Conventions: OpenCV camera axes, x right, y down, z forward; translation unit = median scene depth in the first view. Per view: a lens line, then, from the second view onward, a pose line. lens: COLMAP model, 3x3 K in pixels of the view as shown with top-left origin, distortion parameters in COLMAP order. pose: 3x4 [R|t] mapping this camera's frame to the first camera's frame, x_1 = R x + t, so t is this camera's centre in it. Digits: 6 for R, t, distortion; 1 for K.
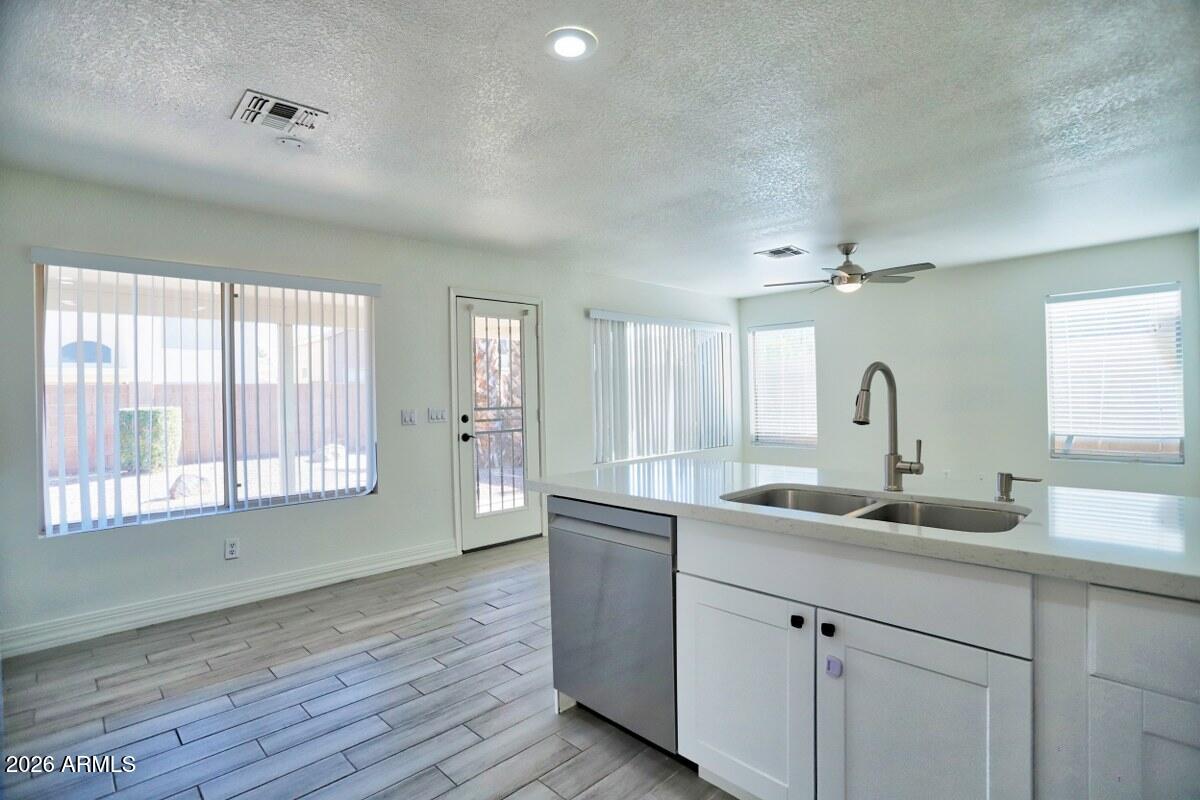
lens RADIAL K [[584.9, 0, 601.5], [0, 584.9, 393.9], [0, 0, 1]] dist [-0.061565, 0.022849]
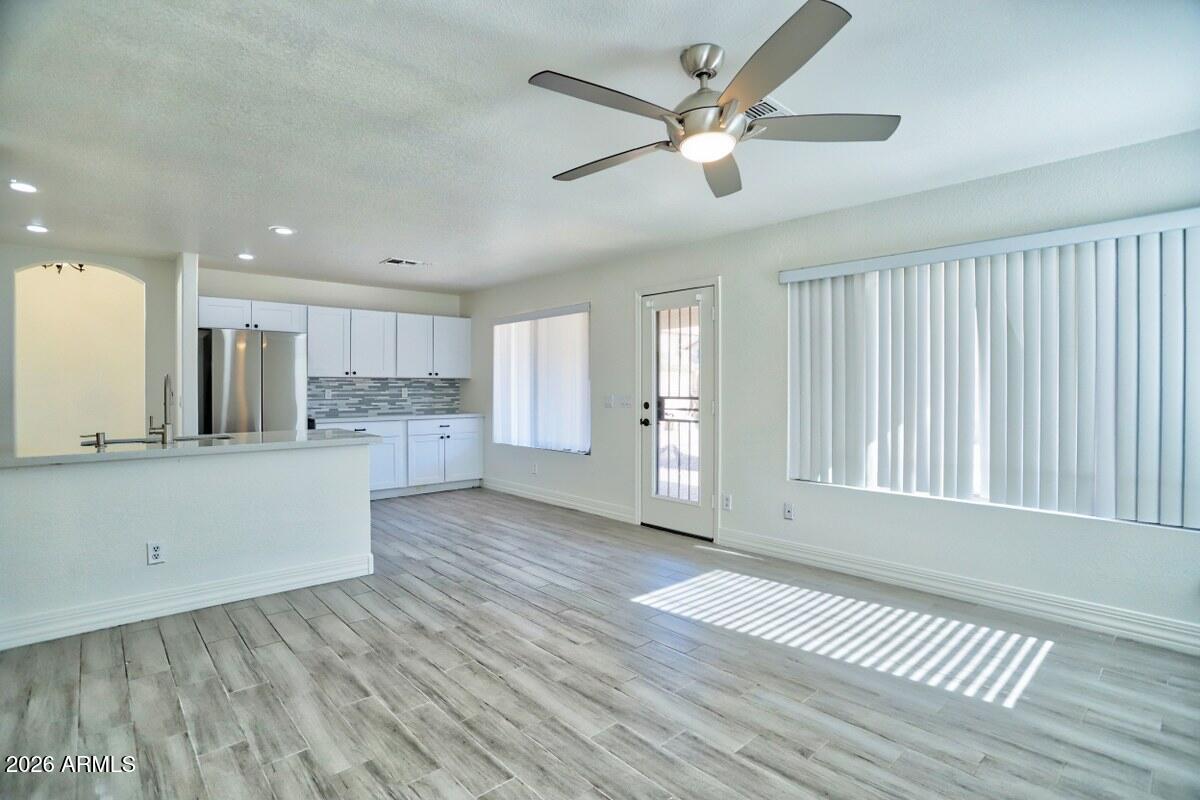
lens RADIAL K [[584.9, 0, 603.1], [0, 584.9, 394.0], [0, 0, 1]] dist [-0.061565, 0.022849]
pose [[-0.037793, 0.035061, -0.998670, 0.881087], [0.006792, 0.999370, 0.034829, -0.019204], [0.999263, -0.005467, -0.038007, 0.957469]]
